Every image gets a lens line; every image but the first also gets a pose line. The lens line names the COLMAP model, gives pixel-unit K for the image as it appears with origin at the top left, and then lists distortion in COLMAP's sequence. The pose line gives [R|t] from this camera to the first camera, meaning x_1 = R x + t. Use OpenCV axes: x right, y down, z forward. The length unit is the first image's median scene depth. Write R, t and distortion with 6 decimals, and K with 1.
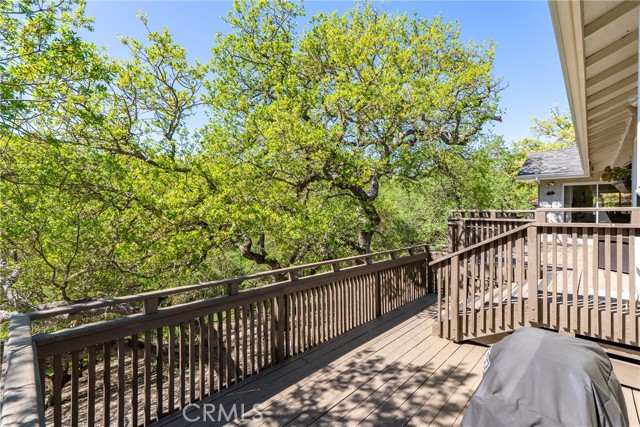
lens RADIAL K [[287.3, 0, 320.0], [0, 287.3, 213.5], [0, 0, 1]] dist [-0.002545, -0.000008]
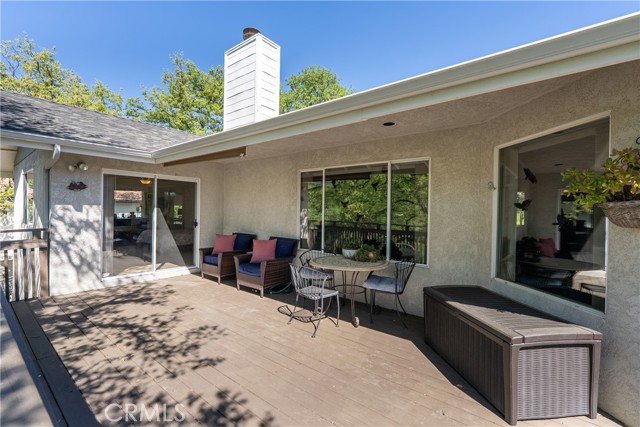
lens RADIAL K [[285.4, 0, 320.0], [0, 285.4, 213.5], [0, 0, 1]] dist [-0.002090, 0.000170]
pose [[-0.067856, -0.020402, 0.997486, 0.646579], [-0.012950, 0.999725, 0.019567, -0.082486], [-0.997611, -0.011590, -0.068102, 1.299126]]
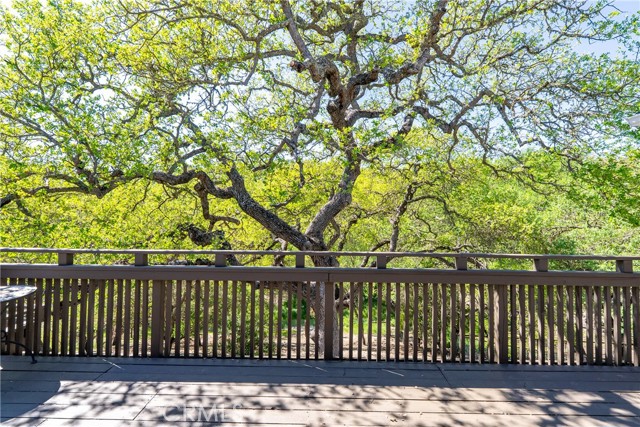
lens RADIAL K [[285.4, 0, 320.0], [0, 285.4, 213.5], [0, 0, 1]] dist [-0.002090, 0.000170]
pose [[0.678142, 0.000071, -0.734931, 1.375638], [-0.006892, 0.999957, -0.006263, -0.082556], [0.734899, 0.009312, 0.678113, 1.259902]]
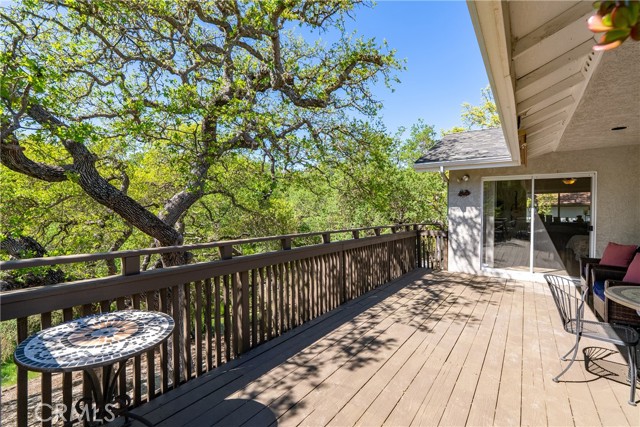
lens RADIAL K [[287.3, 0, 320.0], [0, 287.3, 213.5], [0, 0, 1]] dist [-0.002545, -0.000008]
pose [[0.990881, -0.000608, 0.134741, 0.843457], [-0.000372, 0.999974, 0.007246, -0.064132], [-0.134742, -0.007230, 0.990854, 0.878769]]
